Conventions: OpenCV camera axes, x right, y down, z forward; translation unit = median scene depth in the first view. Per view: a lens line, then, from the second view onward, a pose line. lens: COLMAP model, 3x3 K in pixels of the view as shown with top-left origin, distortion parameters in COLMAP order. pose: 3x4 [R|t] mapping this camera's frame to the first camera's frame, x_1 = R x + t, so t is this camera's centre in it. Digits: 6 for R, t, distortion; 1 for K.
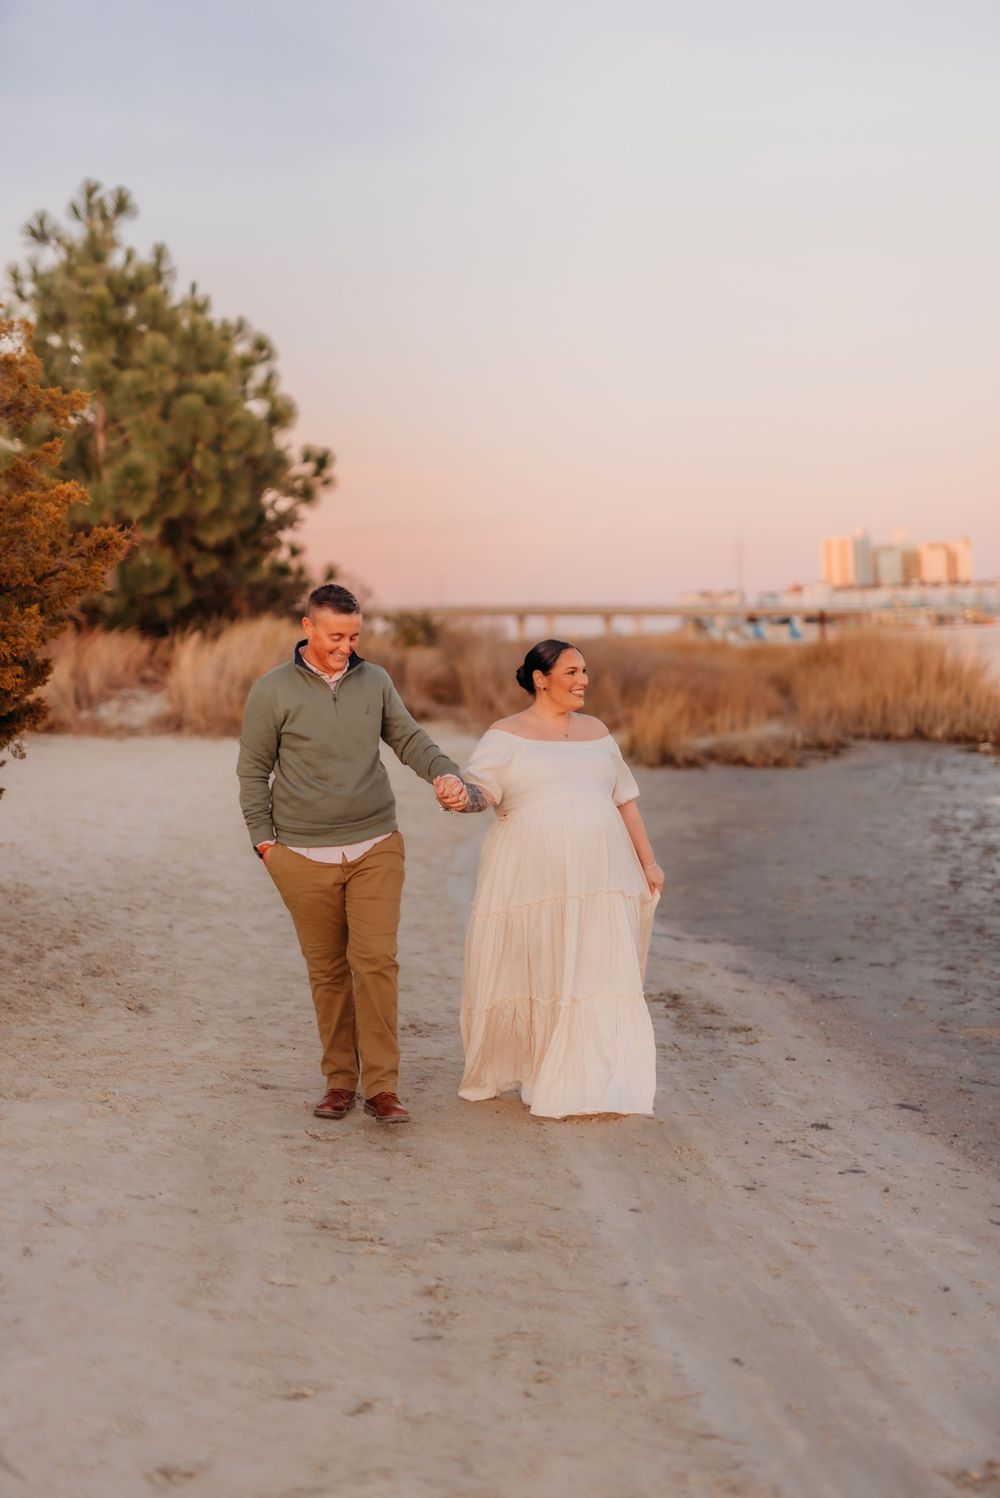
lens RADIAL K [[2158.5, 0, 499.2], [0, 2158.5, 743.9], [0, 0, 1]] dist [0.062667, 0.000000]
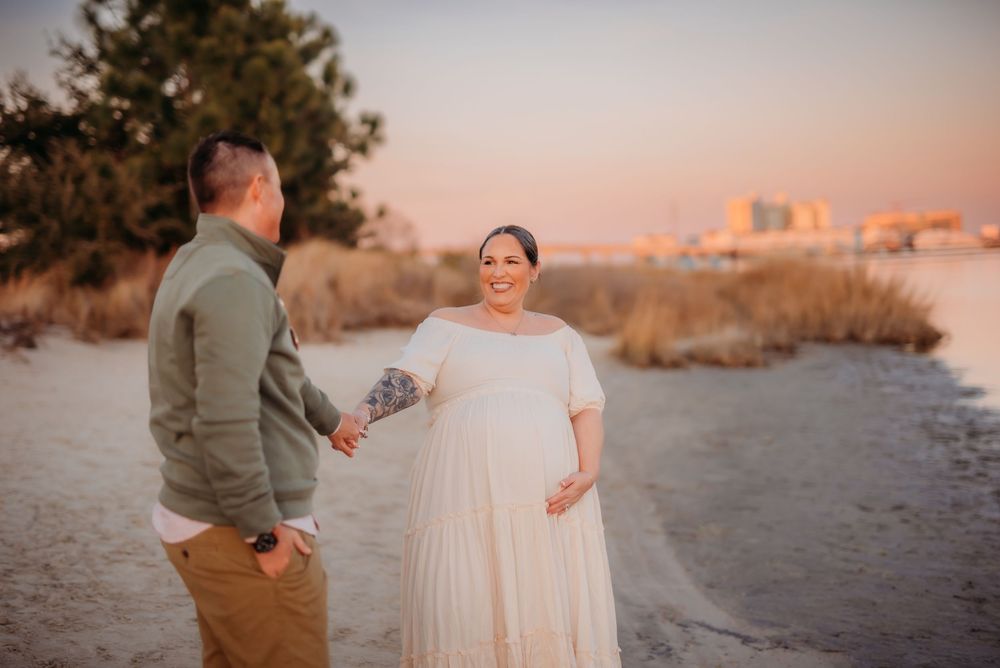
lens RADIAL K [[1440.9, 0, 501.4], [0, 1440.9, 337.5], [0, 0, 1]] dist [0.062667, 0.000000]
pose [[0.999963, -0.000099, -0.008546, 0.001082], [0.000102, 1.000000, 0.000386, -0.004906], [0.008546, -0.000387, 0.999963, 0.182186]]
